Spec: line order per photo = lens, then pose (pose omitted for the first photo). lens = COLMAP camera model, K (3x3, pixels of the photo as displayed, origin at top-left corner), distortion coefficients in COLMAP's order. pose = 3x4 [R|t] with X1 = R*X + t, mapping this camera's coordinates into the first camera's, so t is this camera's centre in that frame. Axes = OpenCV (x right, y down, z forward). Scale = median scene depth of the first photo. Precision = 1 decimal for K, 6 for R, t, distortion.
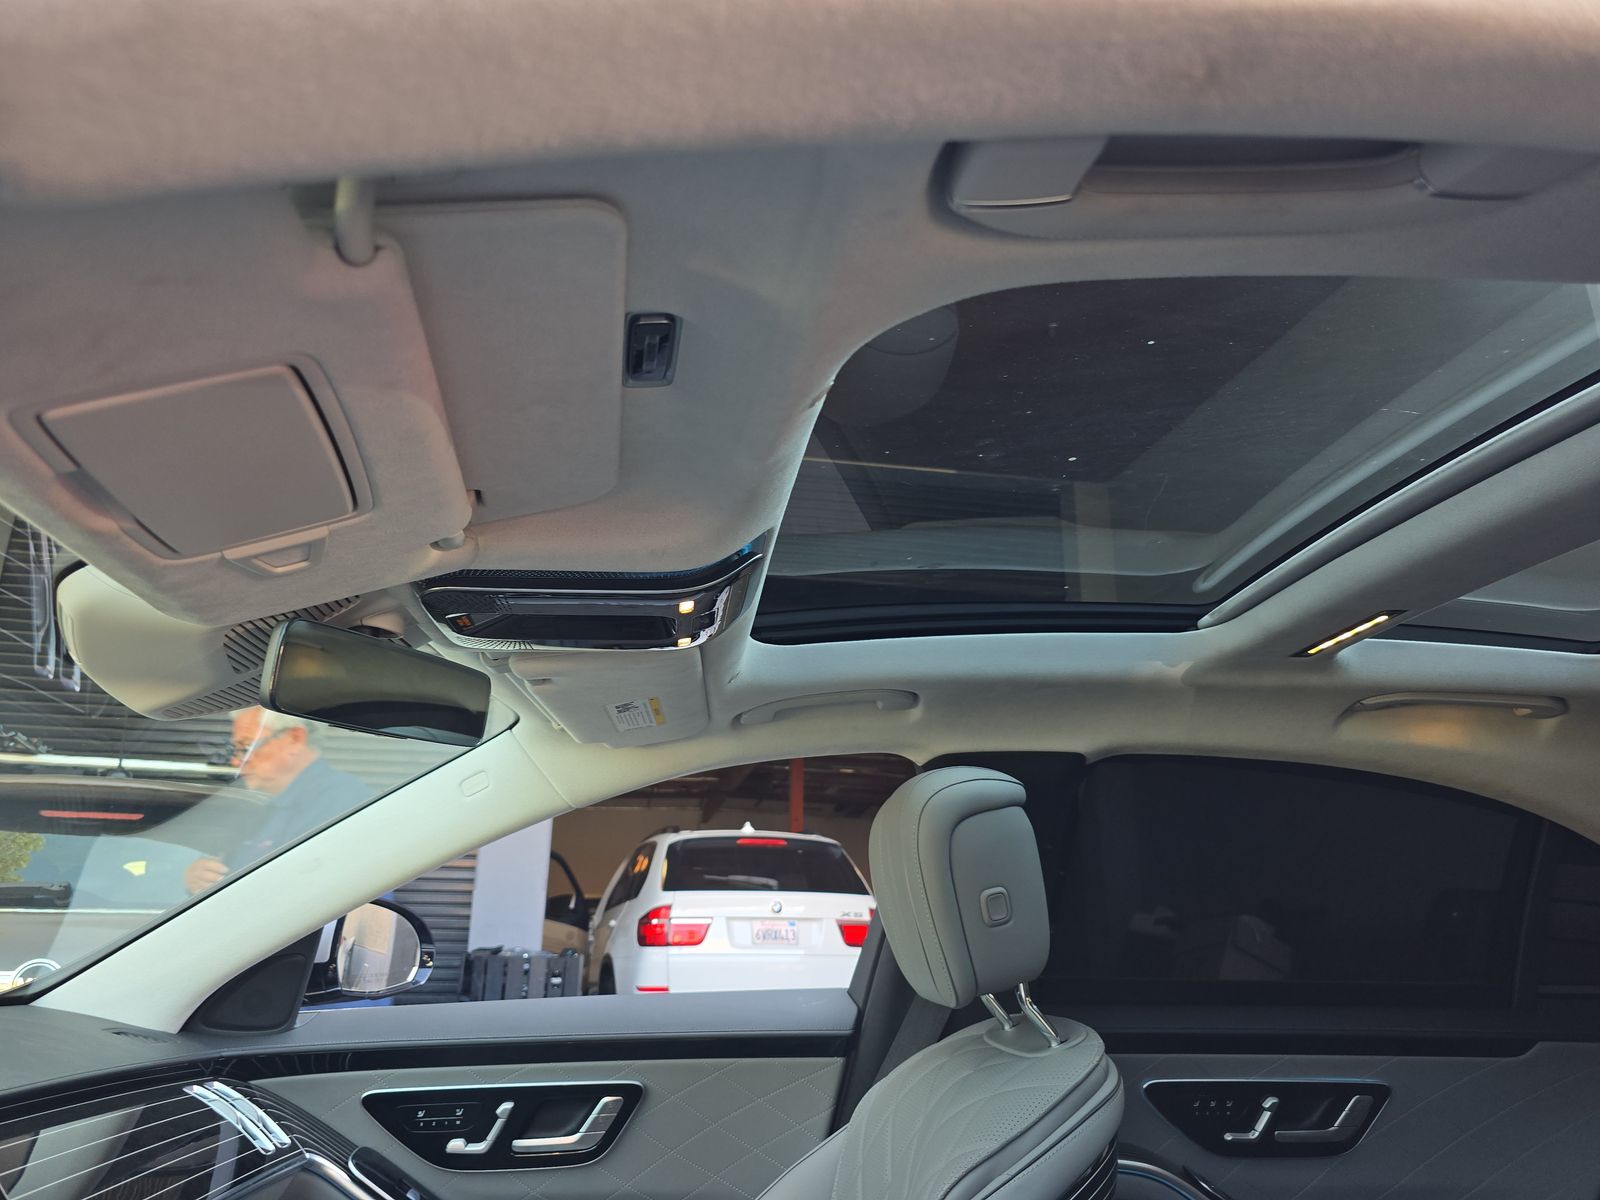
lens RADIAL K [[1084.0, 0, 796.4], [0, 1084.0, 579.5], [0, 0, 1]] dist [0.037965, -0.036733]
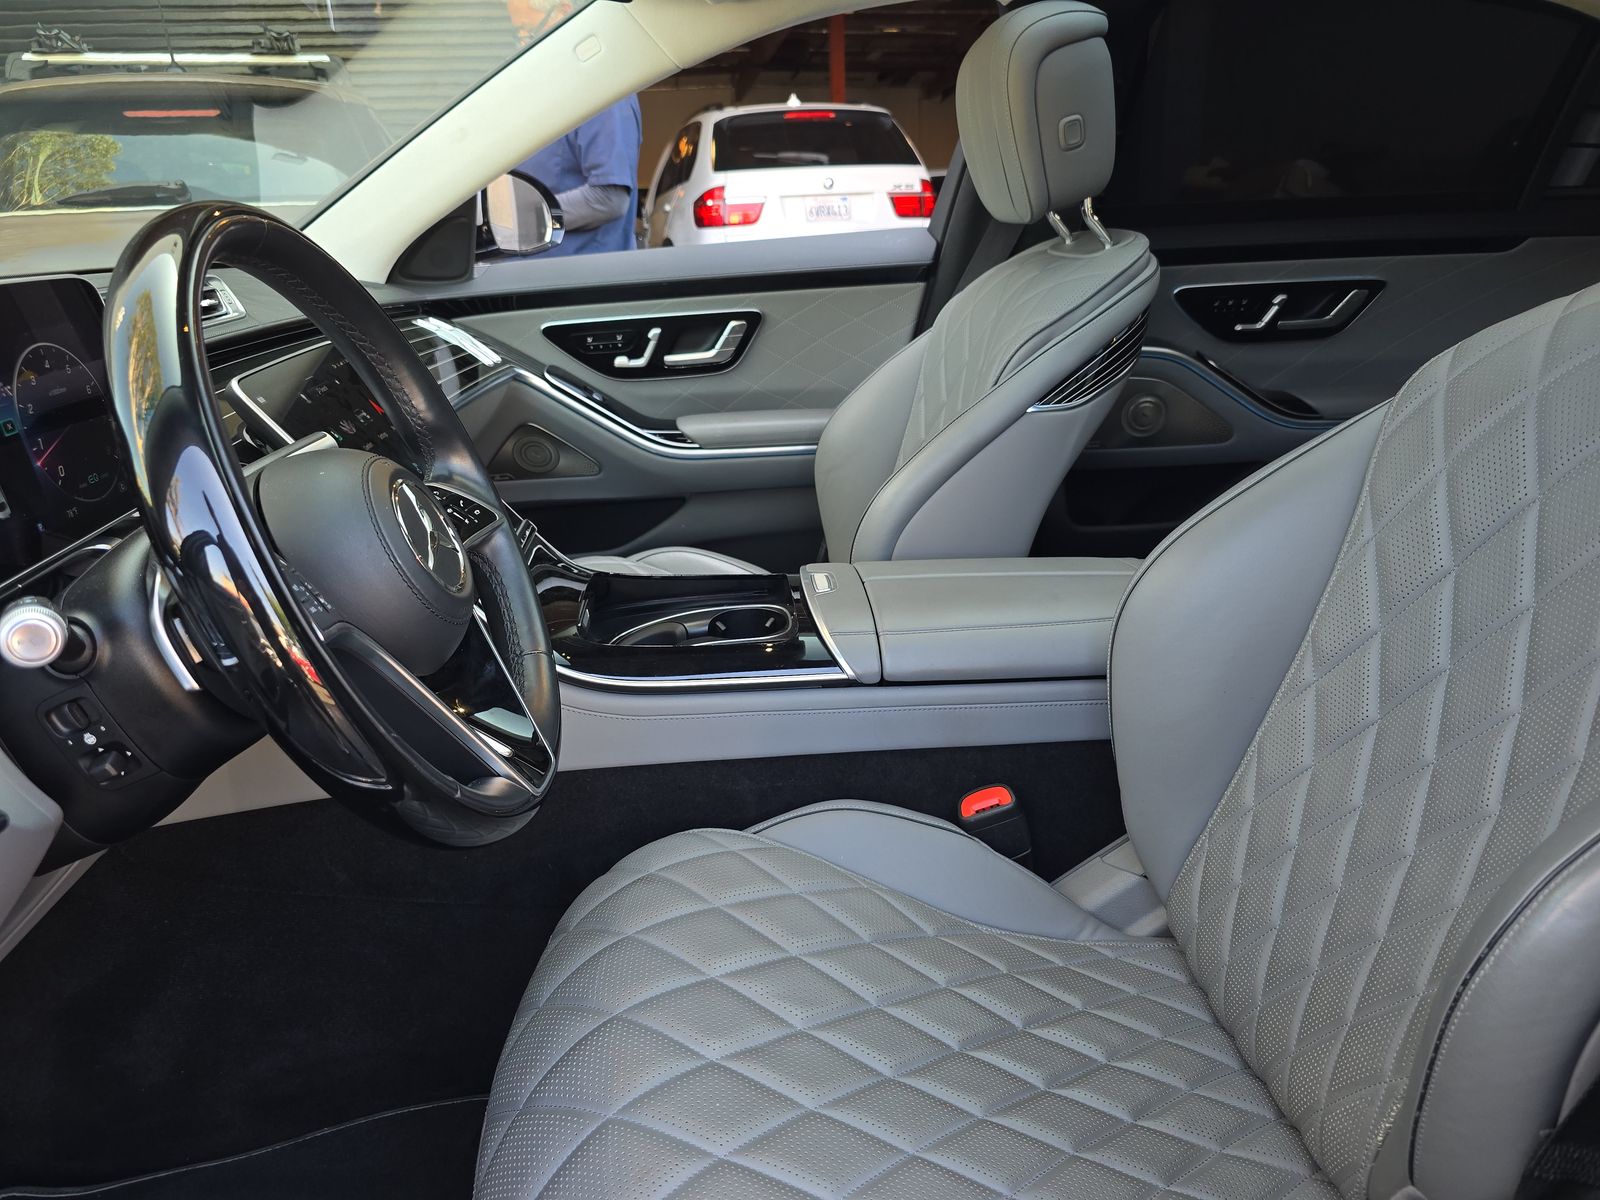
lens RADIAL K [[1084.0, 0, 797.2], [0, 1084.0, 588.9], [0, 0, 1]] dist [0.037965, -0.036733]
pose [[0.998117, -0.035819, -0.049790, -0.048567], [0.058526, 0.799053, 0.598406, -0.017606], [0.018350, -0.600193, 0.799645, -0.162918]]
